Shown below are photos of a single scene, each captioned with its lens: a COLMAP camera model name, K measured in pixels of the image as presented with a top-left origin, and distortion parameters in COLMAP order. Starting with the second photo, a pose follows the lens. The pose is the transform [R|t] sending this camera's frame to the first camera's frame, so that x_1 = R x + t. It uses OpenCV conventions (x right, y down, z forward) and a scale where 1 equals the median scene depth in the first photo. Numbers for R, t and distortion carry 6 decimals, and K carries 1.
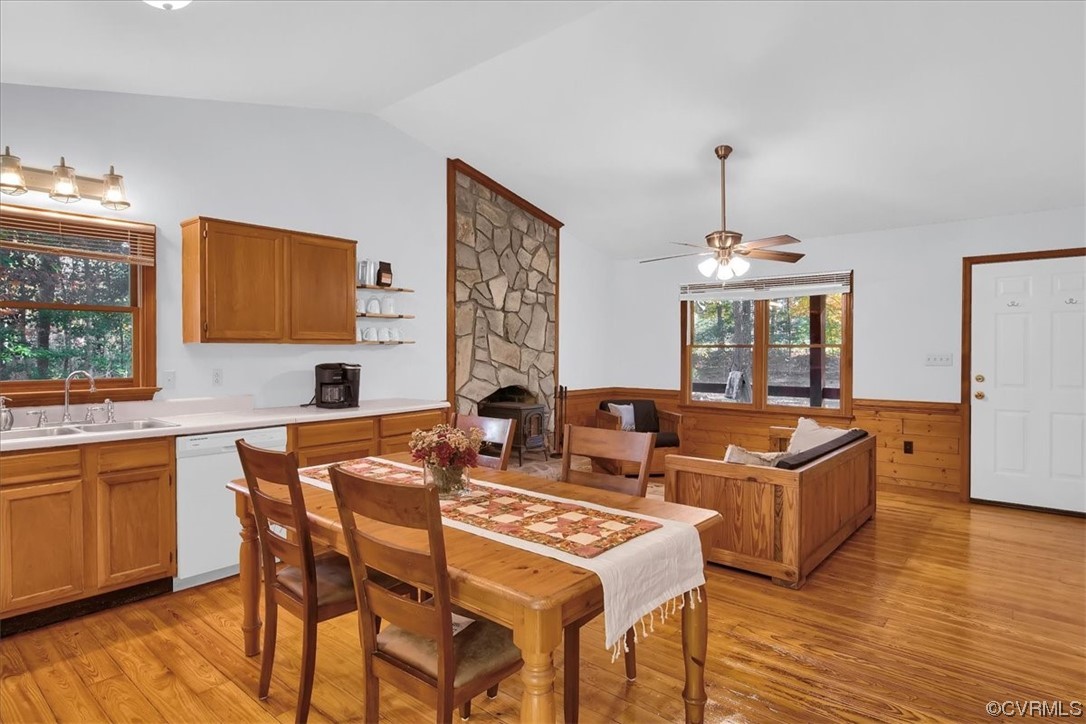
lens RADIAL K [[596.7, 0, 547.5], [0, 596.7, 359.2], [0, 0, 1]] dist [-0.002343, -0.001303]
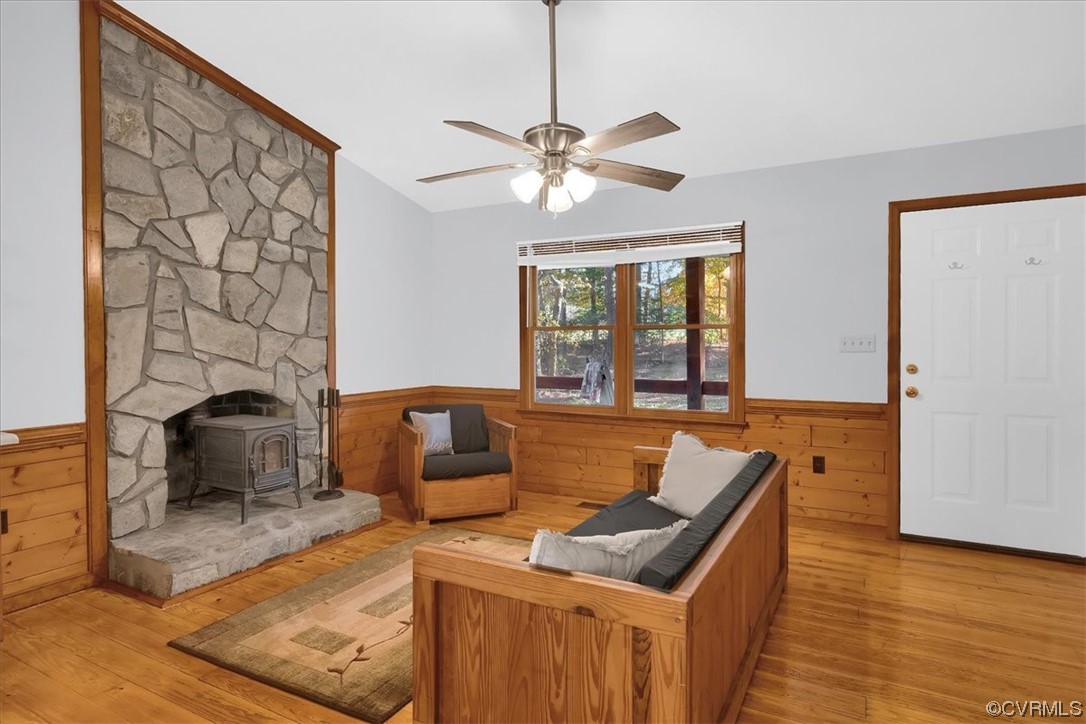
lens RADIAL K [[578.9, 0, 527.9], [0, 578.9, 348.8], [0, 0, 1]] dist [-0.001483, -0.000033]
pose [[0.987513, -0.008858, 0.157286, 0.145065], [0.008926, 0.999960, 0.000271, 0.003181], [-0.157283, 0.001137, 0.987553, 0.358022]]
